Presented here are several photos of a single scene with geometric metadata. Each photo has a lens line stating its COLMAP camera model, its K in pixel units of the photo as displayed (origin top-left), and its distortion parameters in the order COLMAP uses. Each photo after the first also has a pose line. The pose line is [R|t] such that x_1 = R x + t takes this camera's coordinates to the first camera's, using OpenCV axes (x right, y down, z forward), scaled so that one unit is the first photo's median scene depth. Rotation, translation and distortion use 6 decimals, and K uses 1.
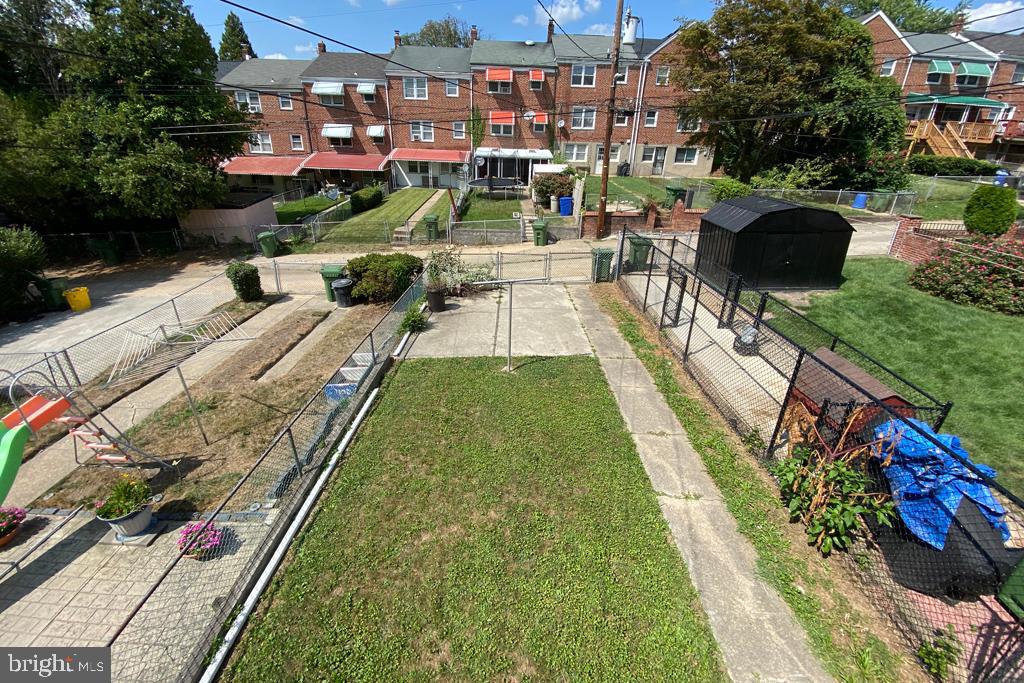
lens RADIAL K [[432.0, 0, 512.8], [0, 432.0, 317.8], [0, 0, 1]] dist [0.024929, -0.025588]
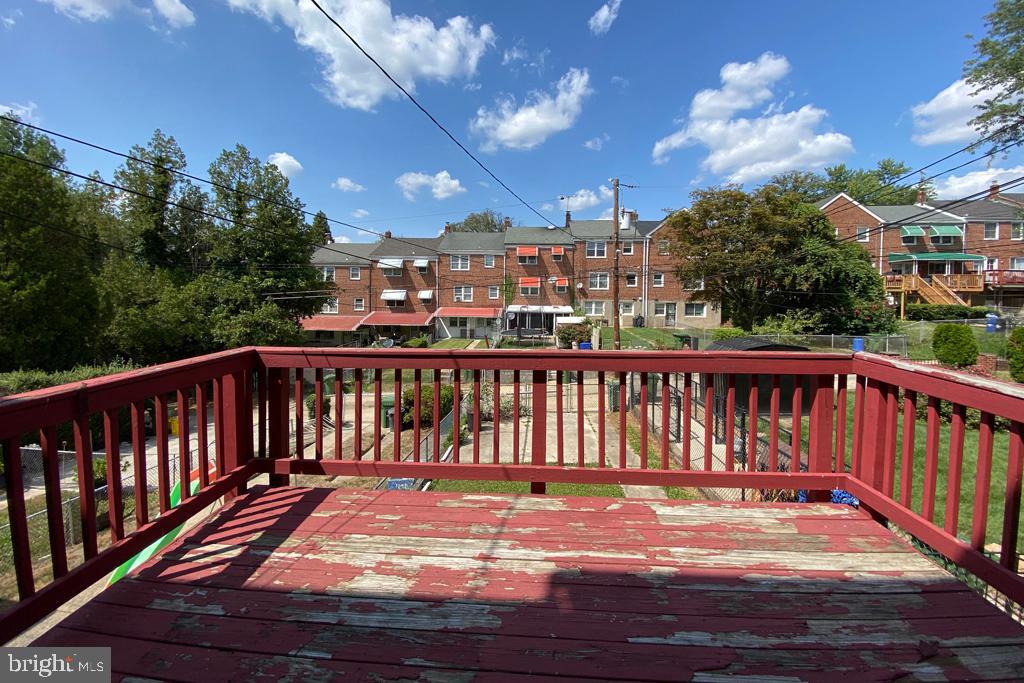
lens RADIAL K [[432.0, 0, 512.8], [0, 432.0, 317.8], [0, 0, 1]] dist [0.024929, -0.025588]
pose [[0.997831, -0.014784, -0.064143, 0.003925], [-0.008111, 0.939407, -0.342708, 0.045623], [0.065323, 0.342485, 0.937250, -0.097780]]
